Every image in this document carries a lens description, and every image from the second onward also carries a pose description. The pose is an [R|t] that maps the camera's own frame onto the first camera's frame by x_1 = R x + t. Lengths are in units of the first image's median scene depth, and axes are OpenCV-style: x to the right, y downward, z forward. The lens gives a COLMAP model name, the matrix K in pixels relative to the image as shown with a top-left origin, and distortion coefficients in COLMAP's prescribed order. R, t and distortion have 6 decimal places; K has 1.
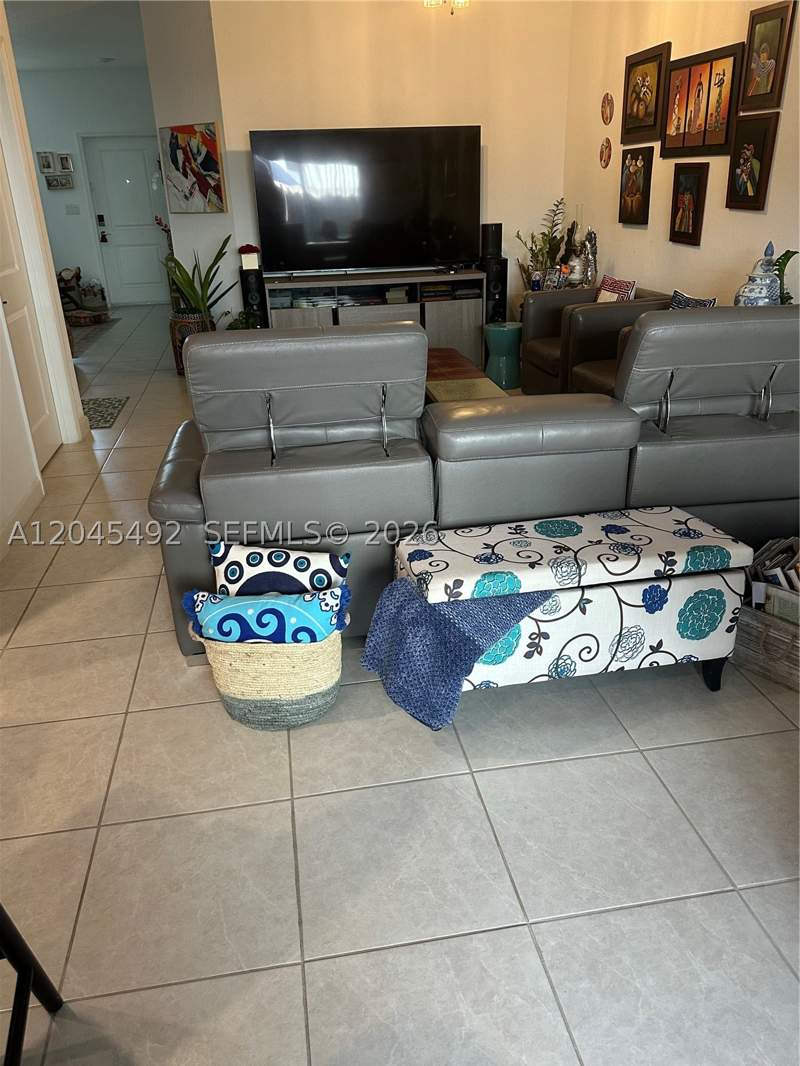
lens RADIAL K [[792.5, 0, 406.8], [0, 792.5, 527.2], [0, 0, 1]] dist [0.010723, -0.043840]
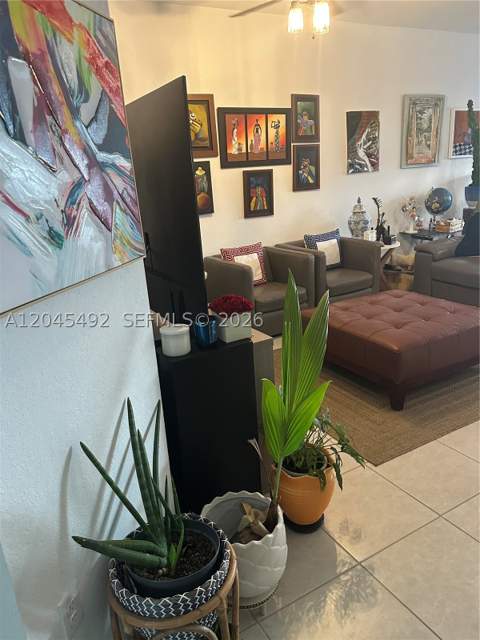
lens RADIAL K [[475.8, 0, 237.3], [0, 475.8, 325.8], [0, 0, 1]] dist [0.010723, -0.043840]
pose [[-0.333712, -0.240051, 0.911598, -0.623775], [0.445354, 0.812162, 0.376899, -0.583519], [-0.830840, 0.531760, -0.164120, 1.359222]]
